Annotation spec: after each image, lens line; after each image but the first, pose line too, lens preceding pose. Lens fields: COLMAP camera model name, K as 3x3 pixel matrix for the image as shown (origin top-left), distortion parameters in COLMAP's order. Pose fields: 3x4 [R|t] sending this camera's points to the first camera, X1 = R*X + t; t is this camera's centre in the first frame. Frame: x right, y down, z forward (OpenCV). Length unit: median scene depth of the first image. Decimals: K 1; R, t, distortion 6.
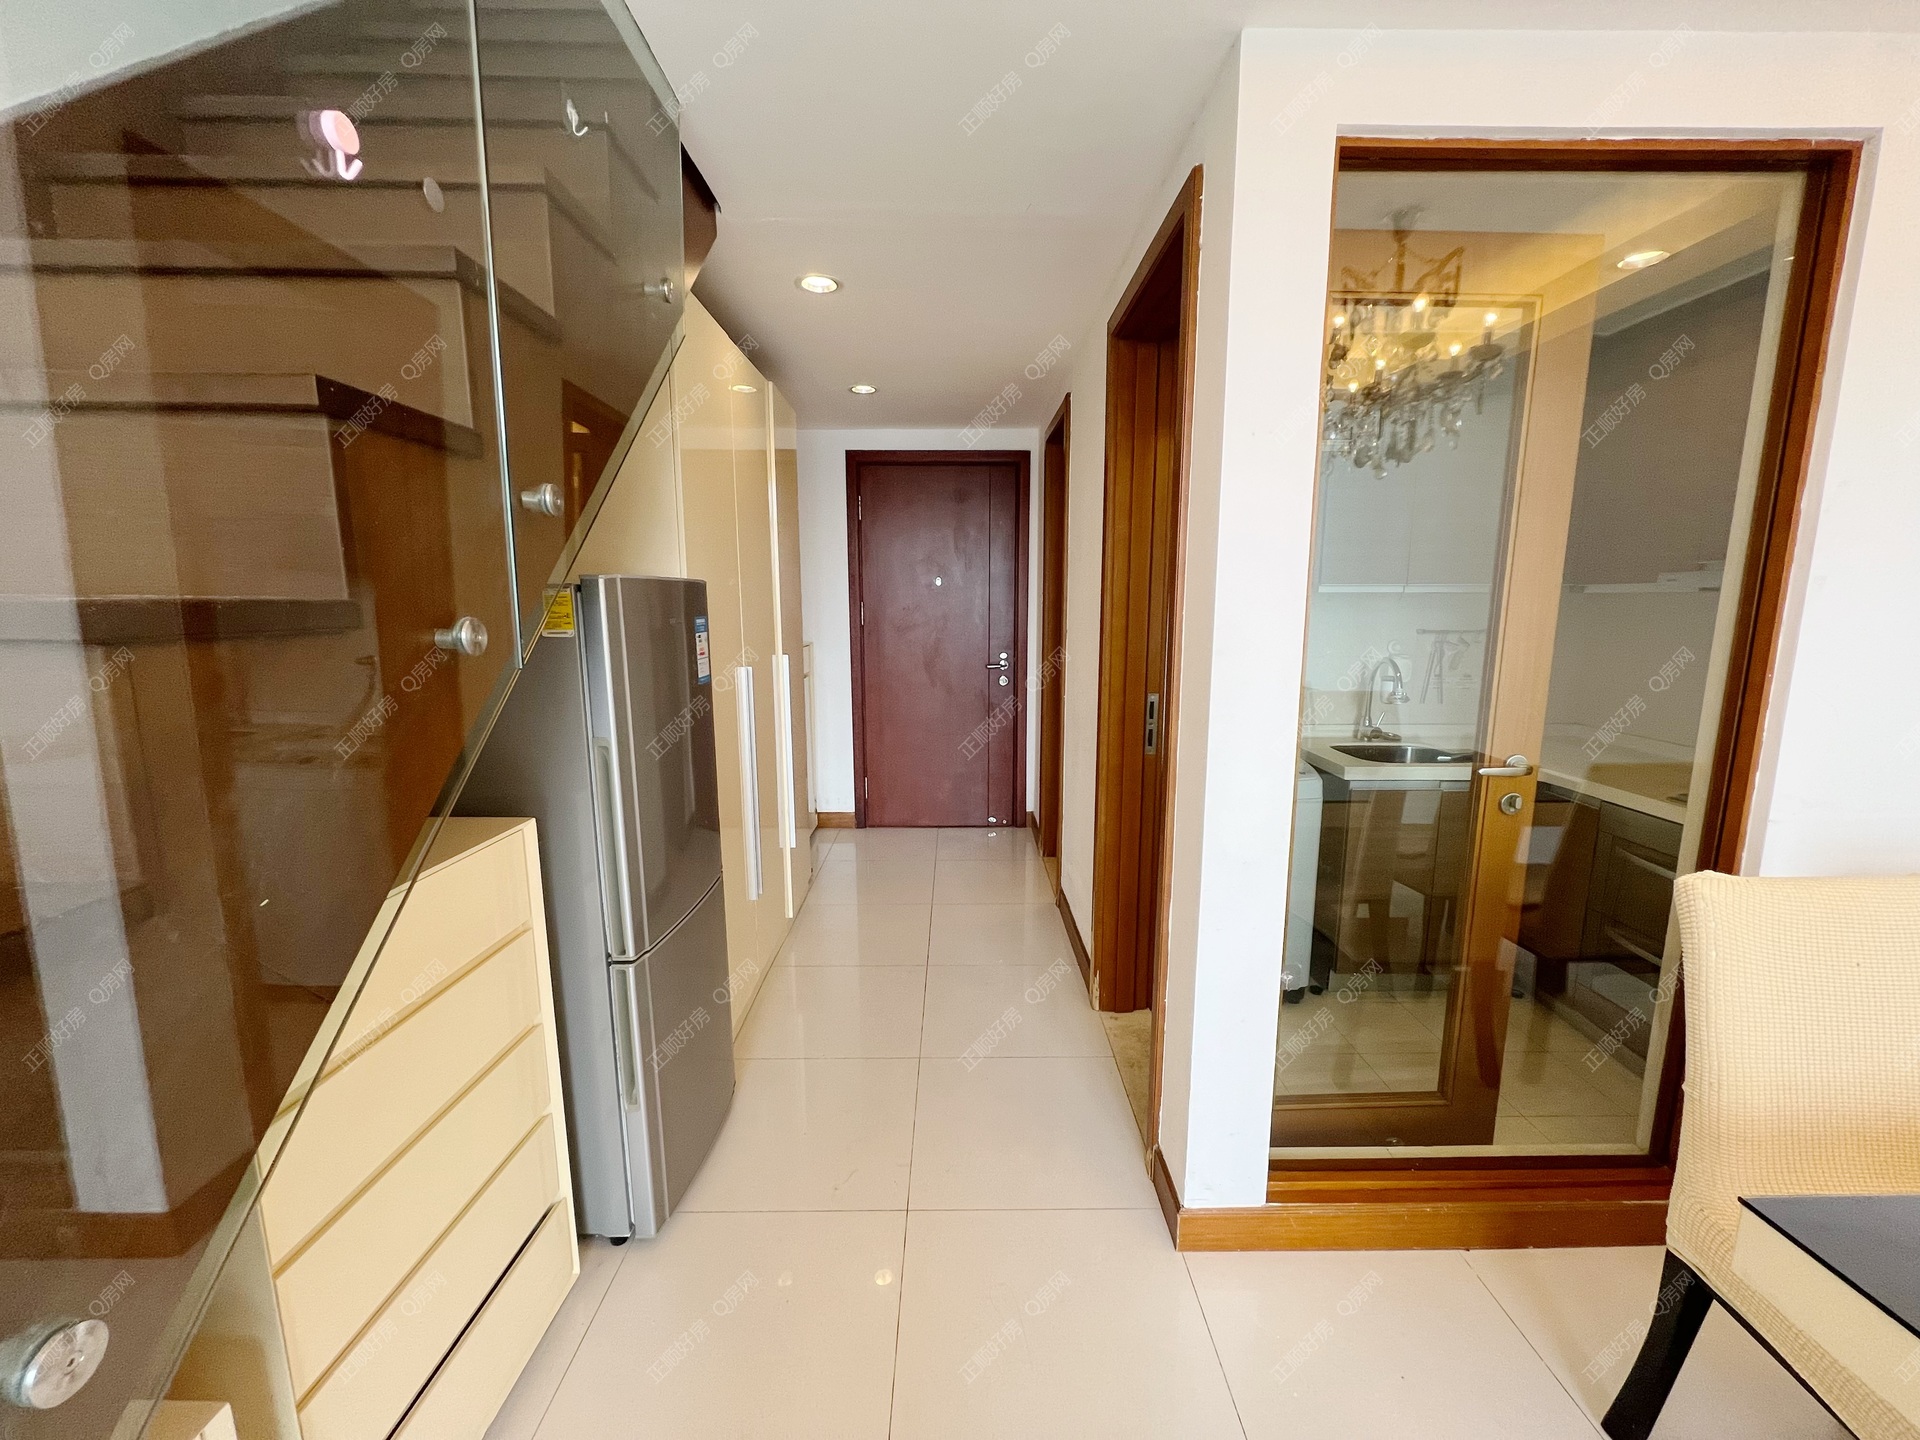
lens RADIAL K [[767.3, 0, 961.5], [0, 767.3, 715.8], [0, 0, 1]] dist [-0.000470, 0.000016]
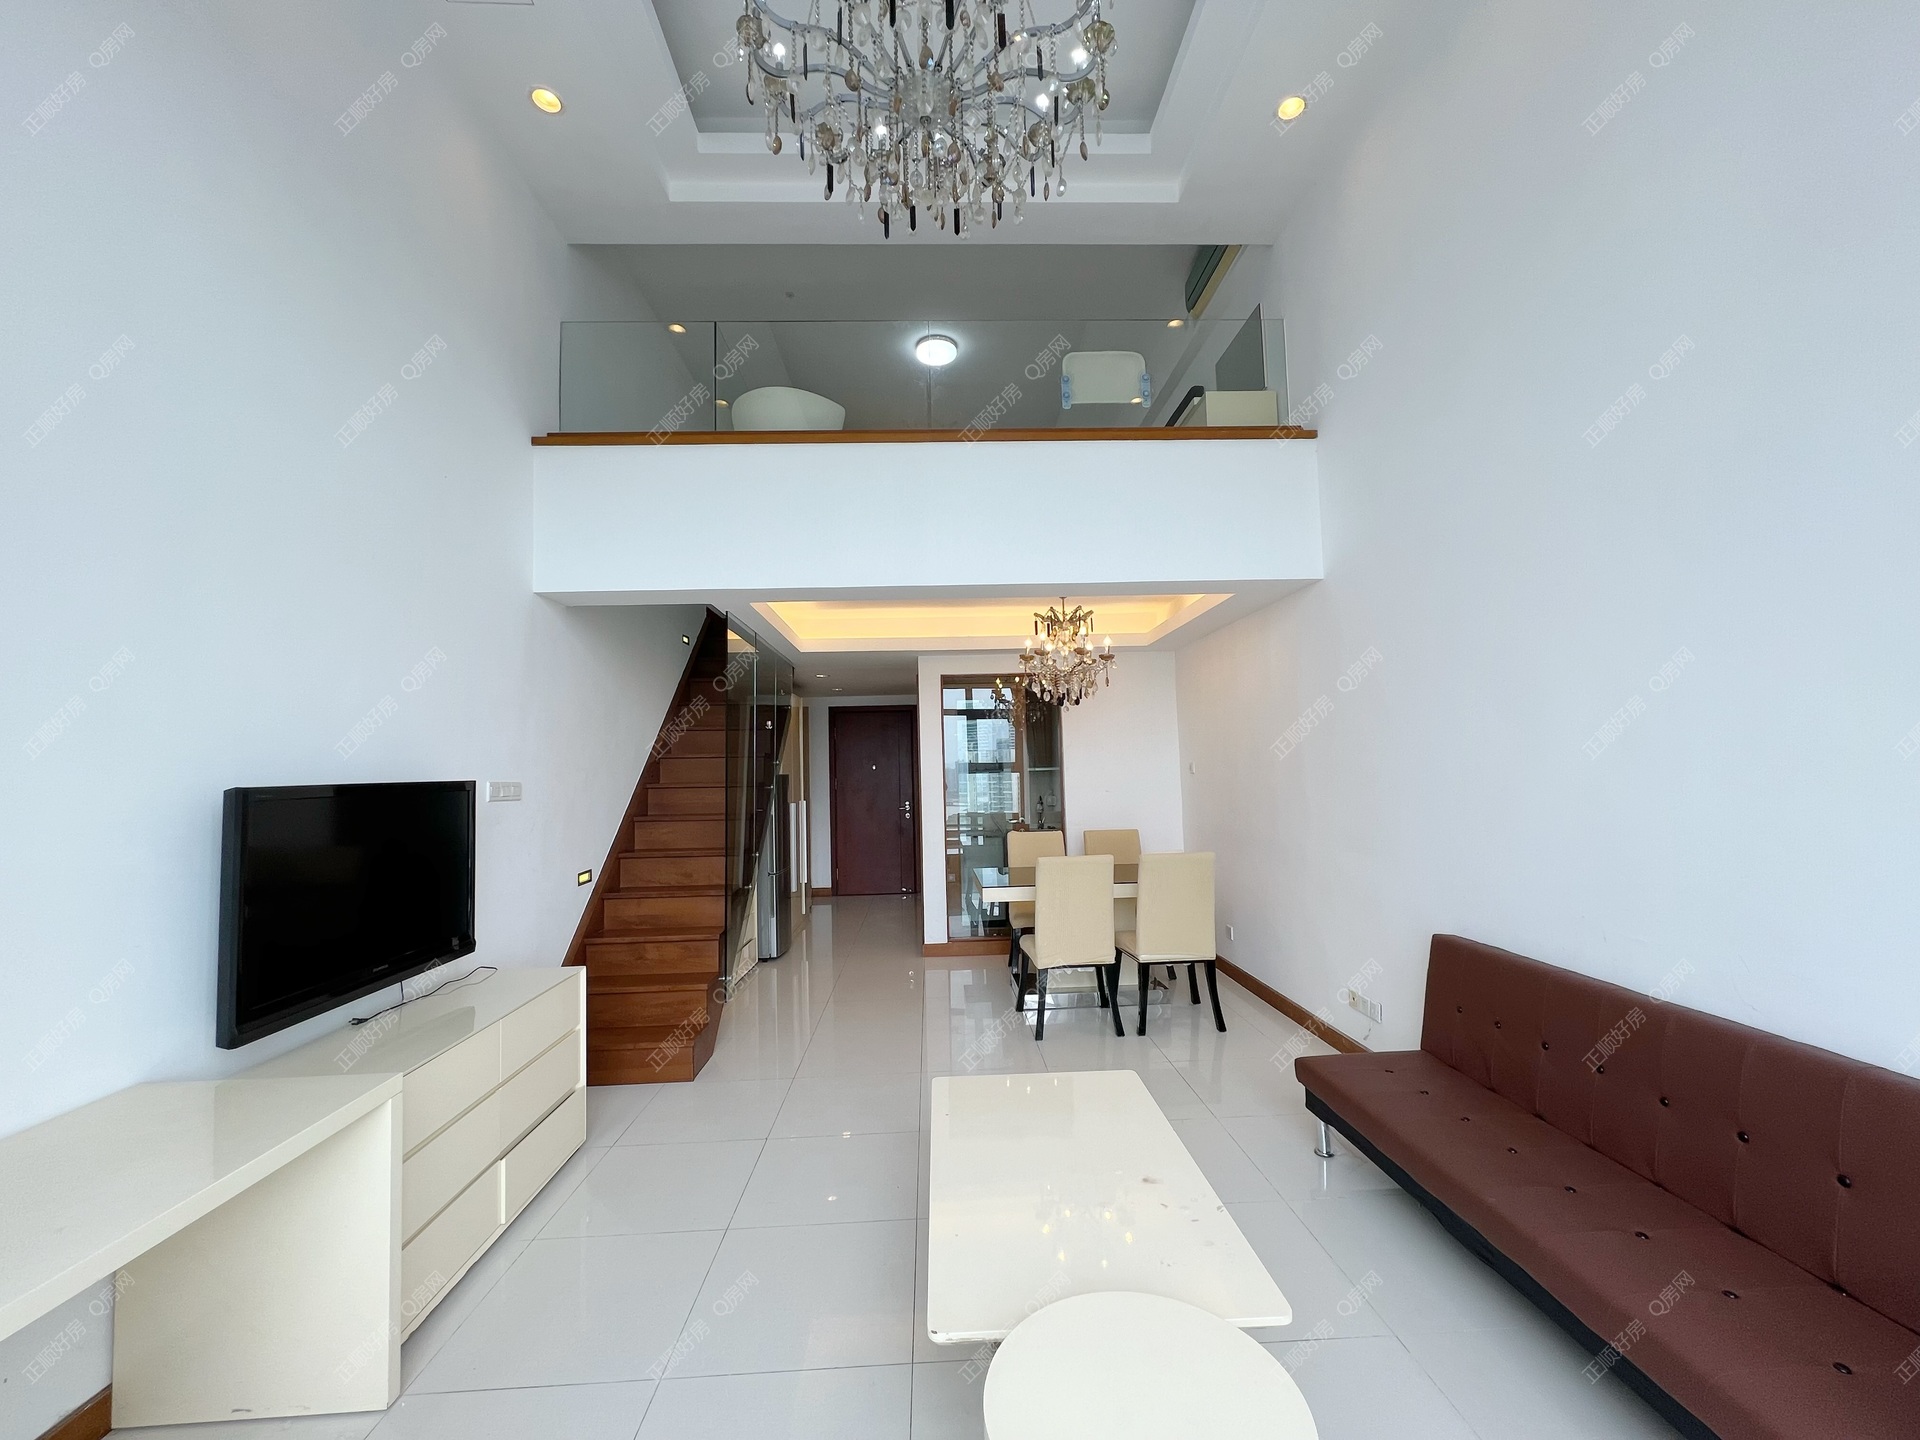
lens RADIAL K [[767.3, 0, 956.8], [0, 767.3, 727.5], [0, 0, 1]] dist [-0.000470, 0.000016]
pose [[0.999092, -0.019920, 0.037668, 0.111200], [0.027504, 0.976662, -0.213015, 0.156690], [-0.032545, 0.213857, 0.976323, -0.982406]]
